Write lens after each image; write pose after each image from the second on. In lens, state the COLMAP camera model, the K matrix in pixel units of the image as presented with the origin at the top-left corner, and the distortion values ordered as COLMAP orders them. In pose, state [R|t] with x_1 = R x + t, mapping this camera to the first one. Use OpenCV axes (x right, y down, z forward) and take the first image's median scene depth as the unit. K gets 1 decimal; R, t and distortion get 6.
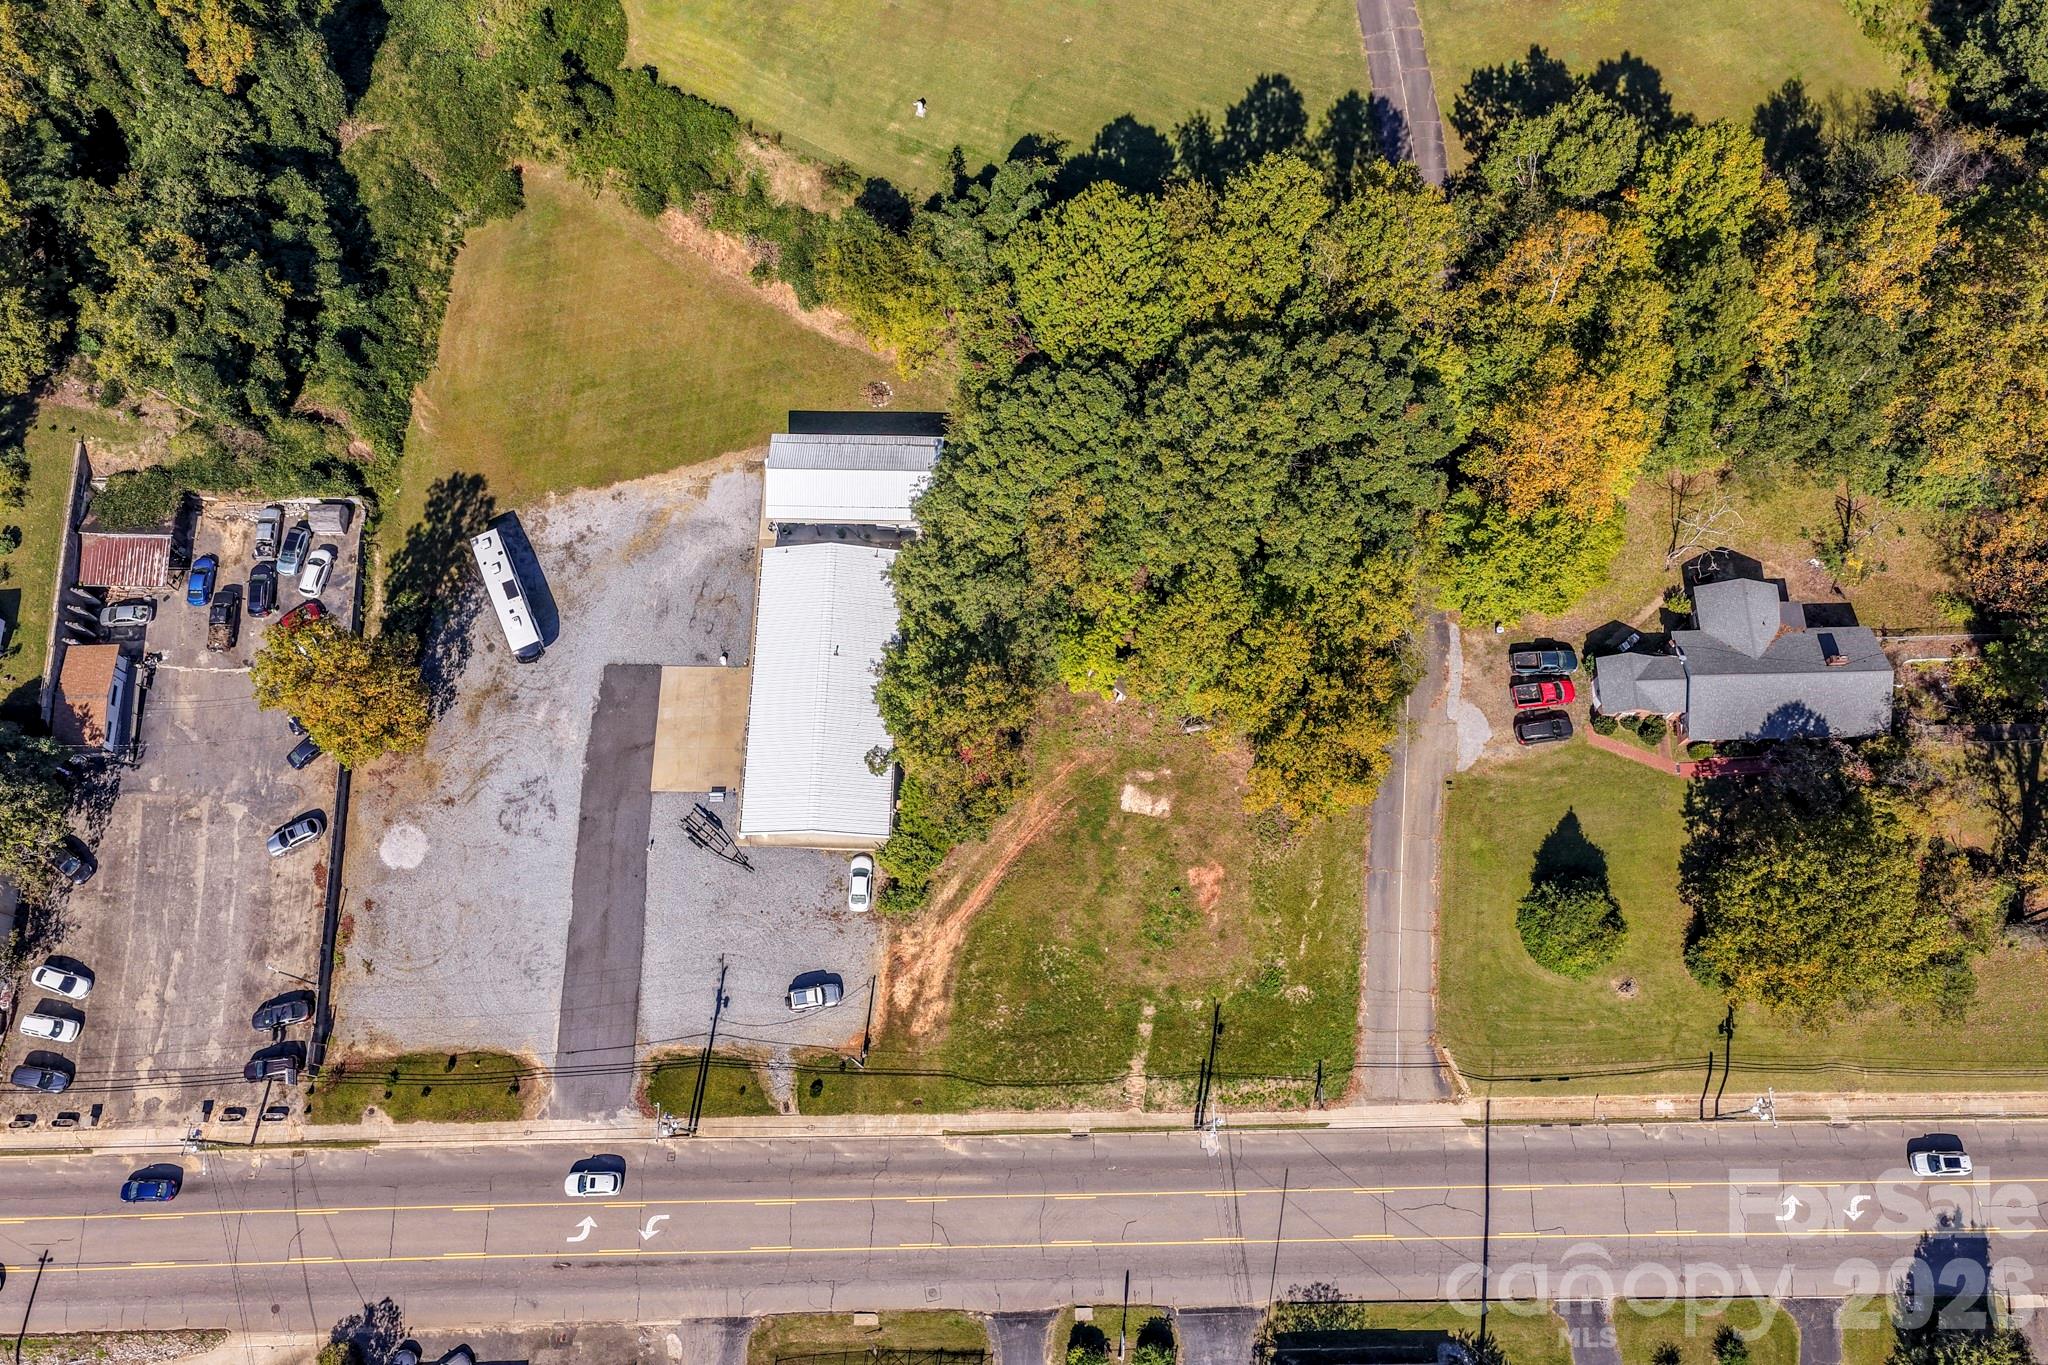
lens RADIAL K [[1696.1, 0, 1032.5], [0, 1696.1, 679.7], [0, 0, 1]] dist [-0.011319, 0.093277]
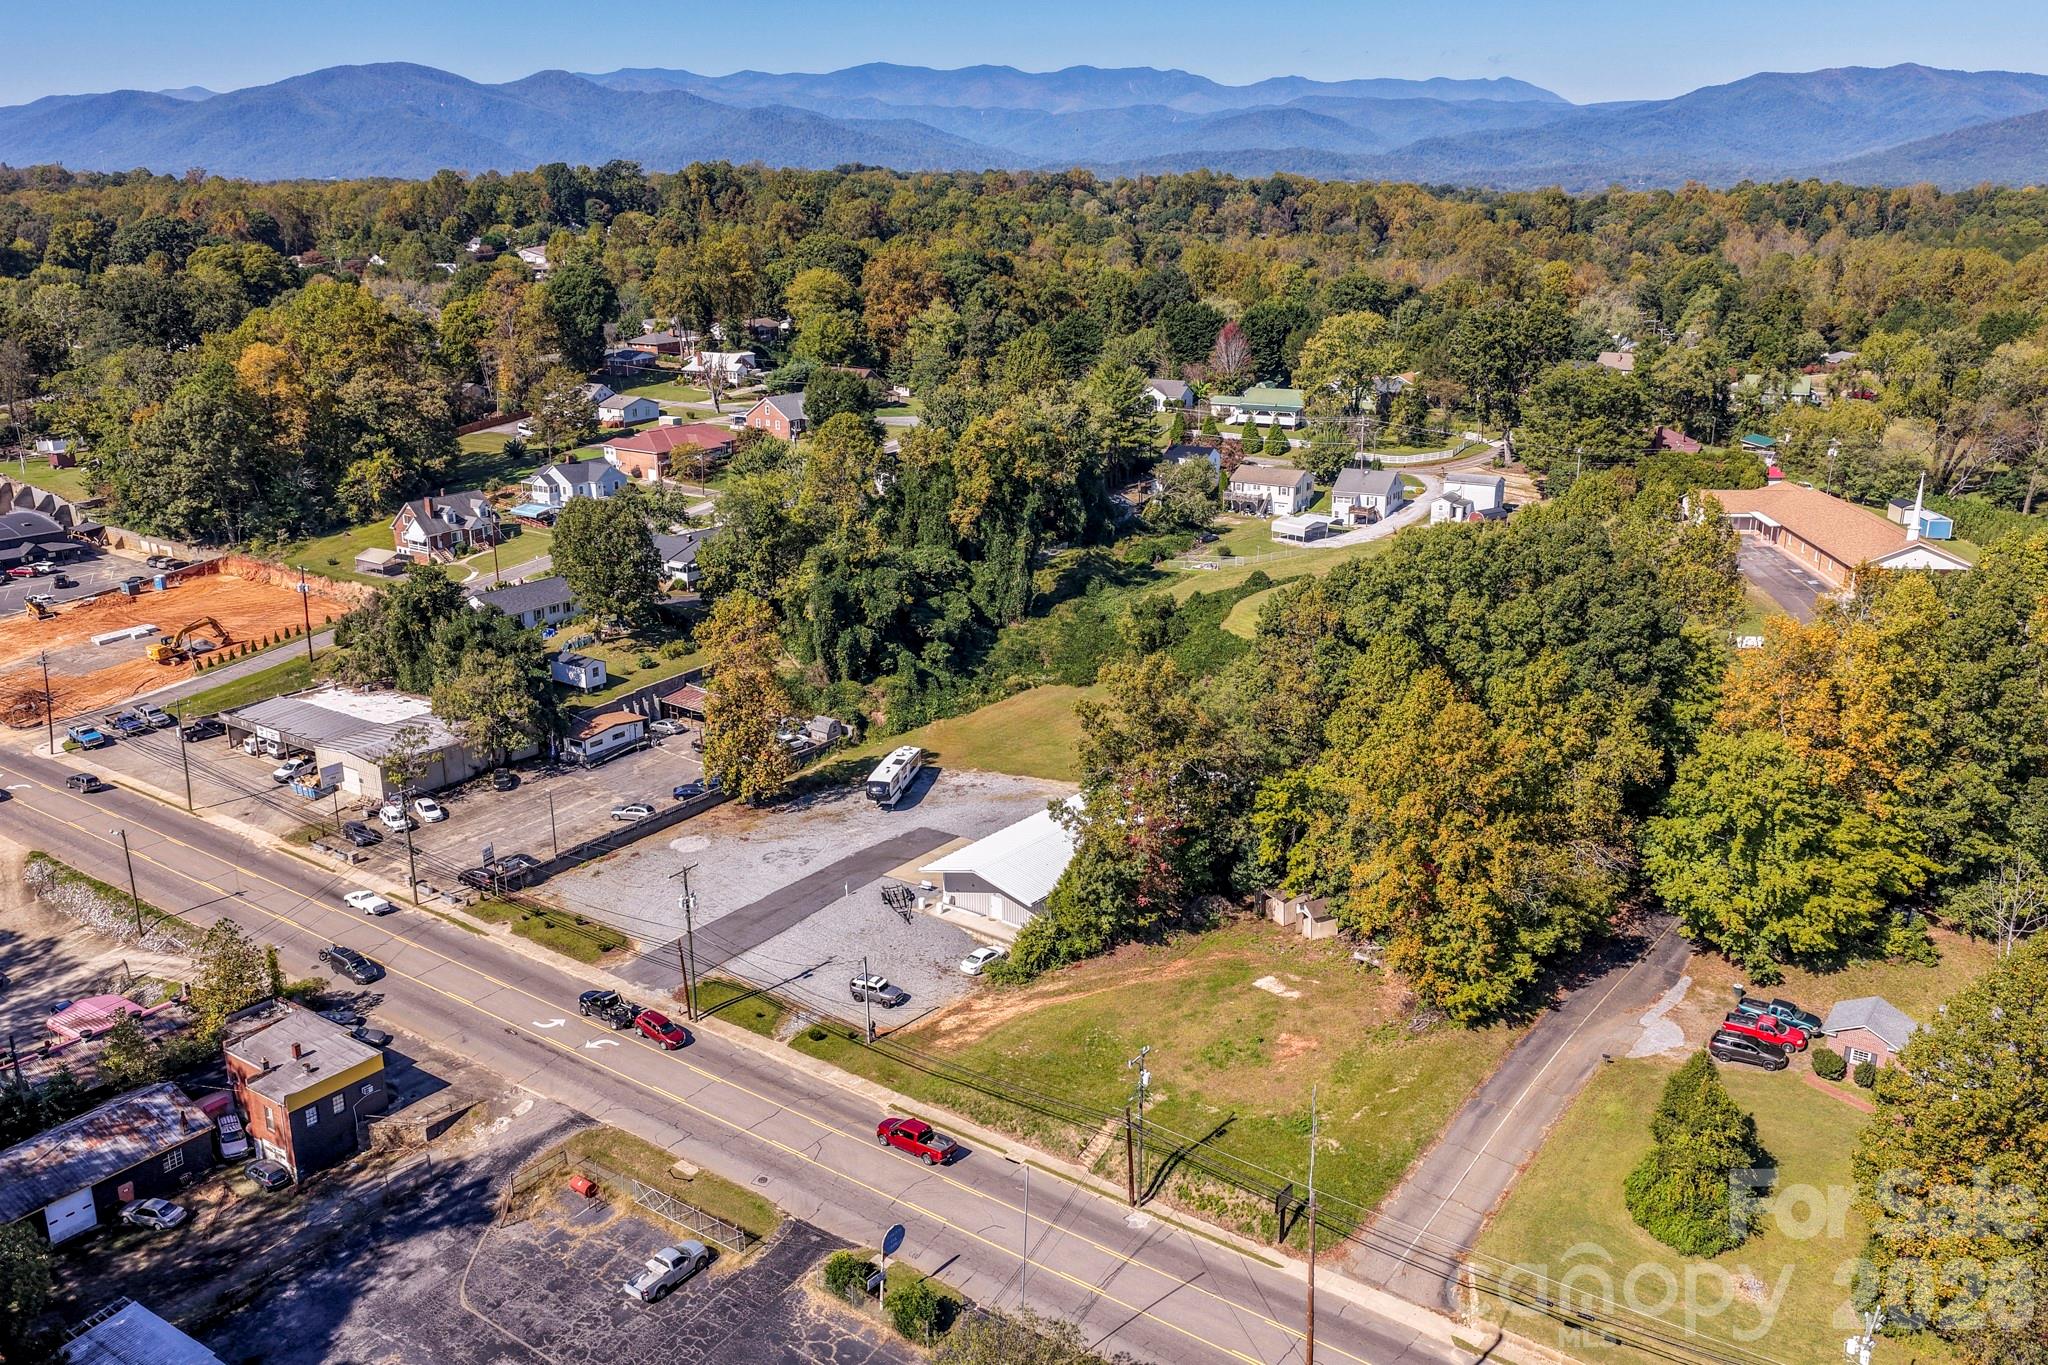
lens RADIAL K [[1696.1, 0, 1032.5], [0, 1696.1, 679.7], [0, 0, 1]] dist [-0.011319, 0.093277]
pose [[0.805127, 0.175919, -0.566412, 0.458363], [-0.562920, 0.527424, -0.636353, 0.655391], [0.186792, 0.831190, 0.523672, 0.355366]]
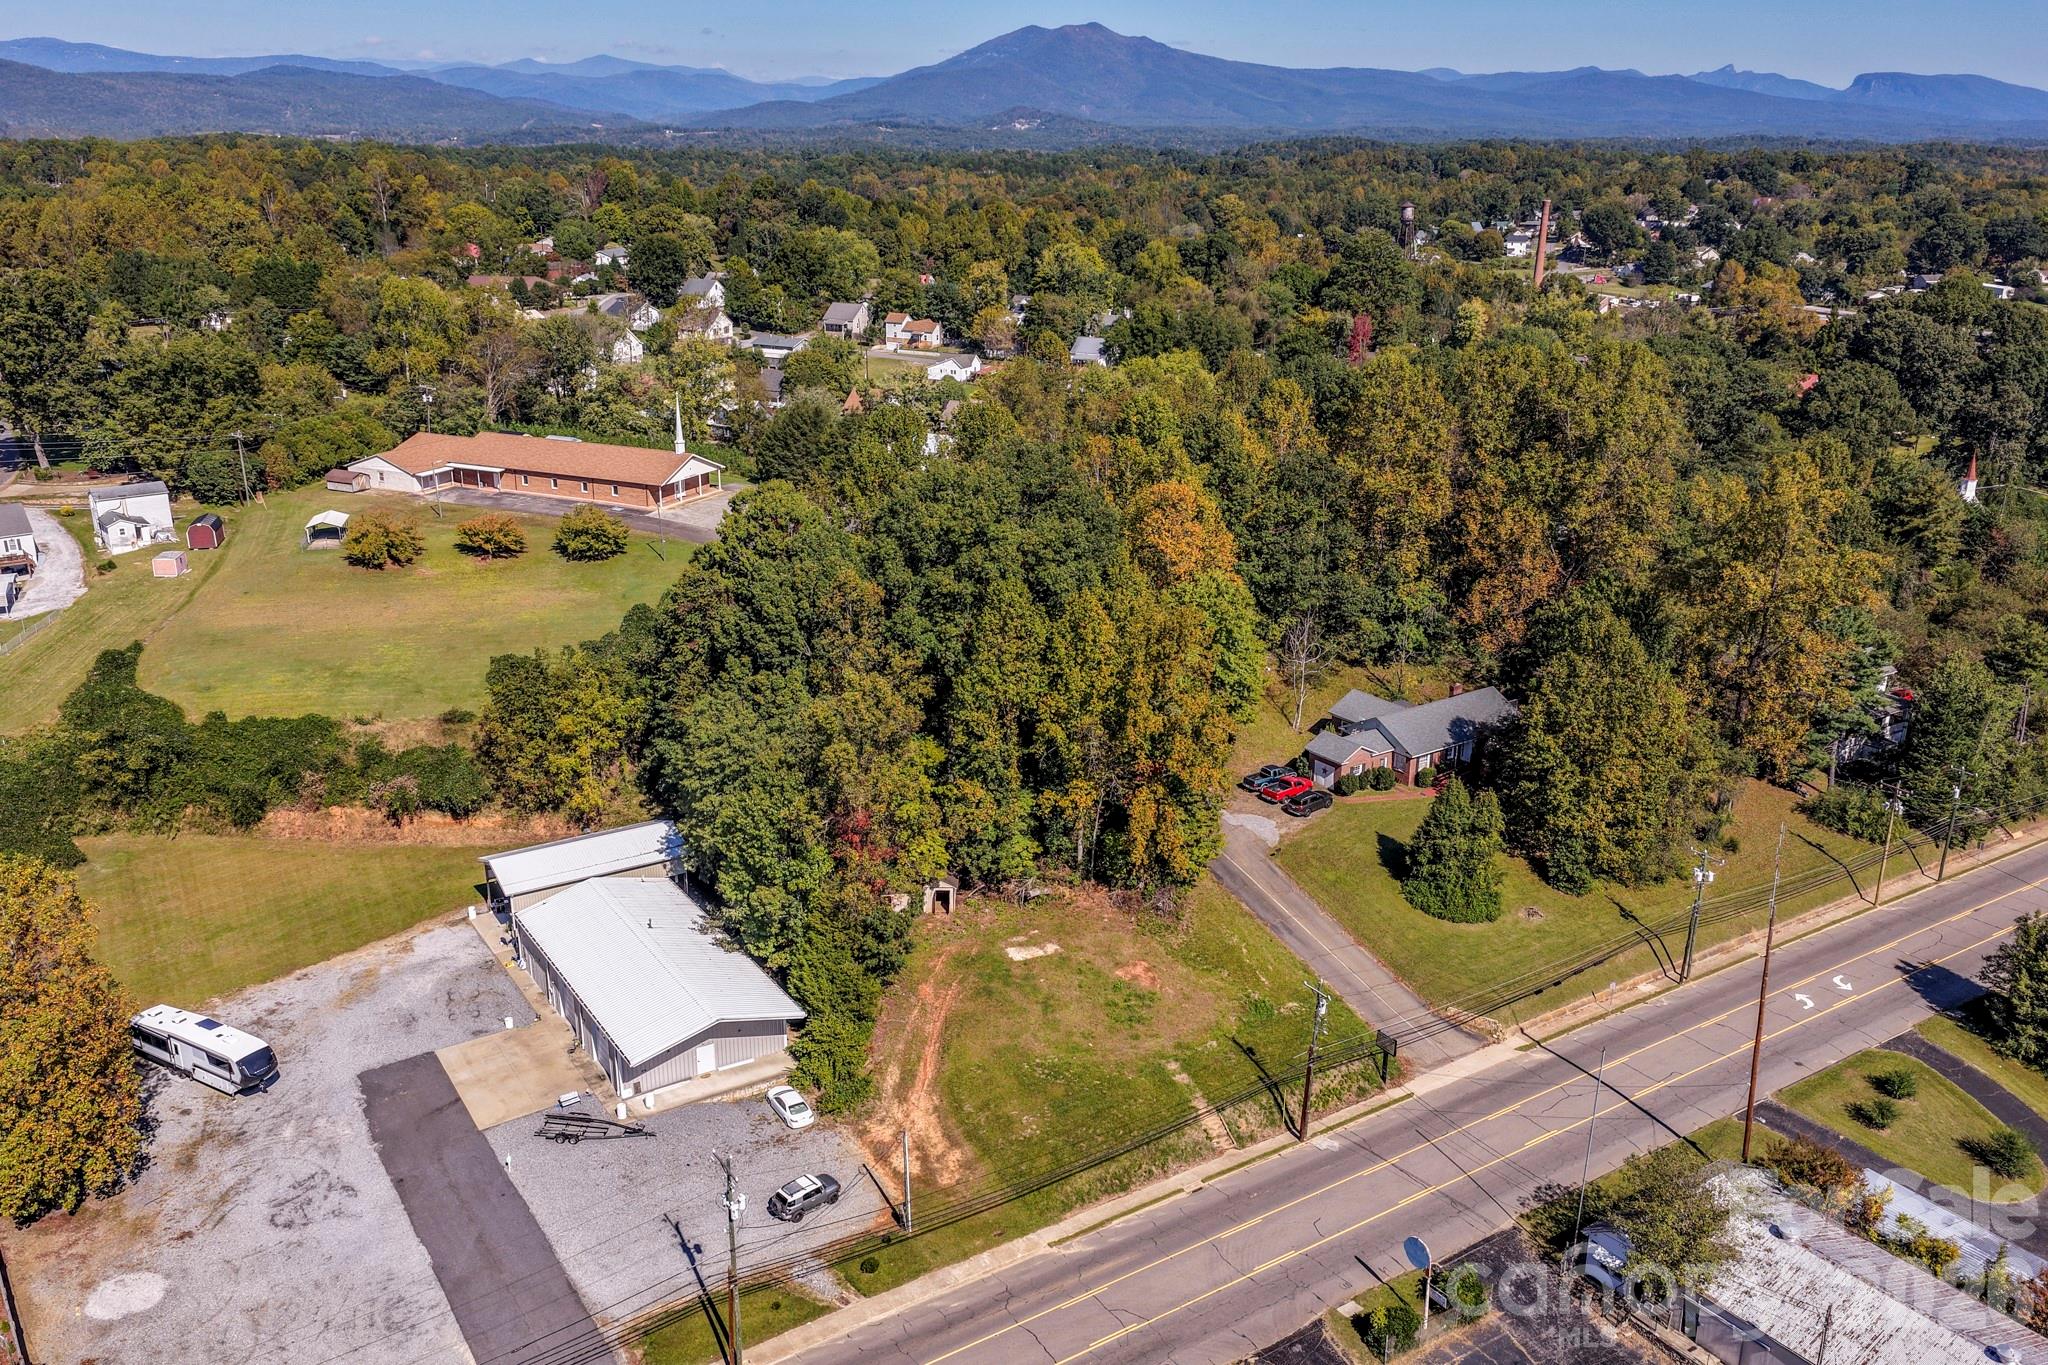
lens RADIAL K [[1696.1, 0, 1032.5], [0, 1696.1, 679.7], [0, 0, 1]] dist [-0.011319, 0.093277]
pose [[0.830720, -0.160855, 0.532944, -0.402390], [0.522792, 0.554386, -0.647569, 0.589599], [-0.191292, 0.816567, 0.544633, 0.388013]]
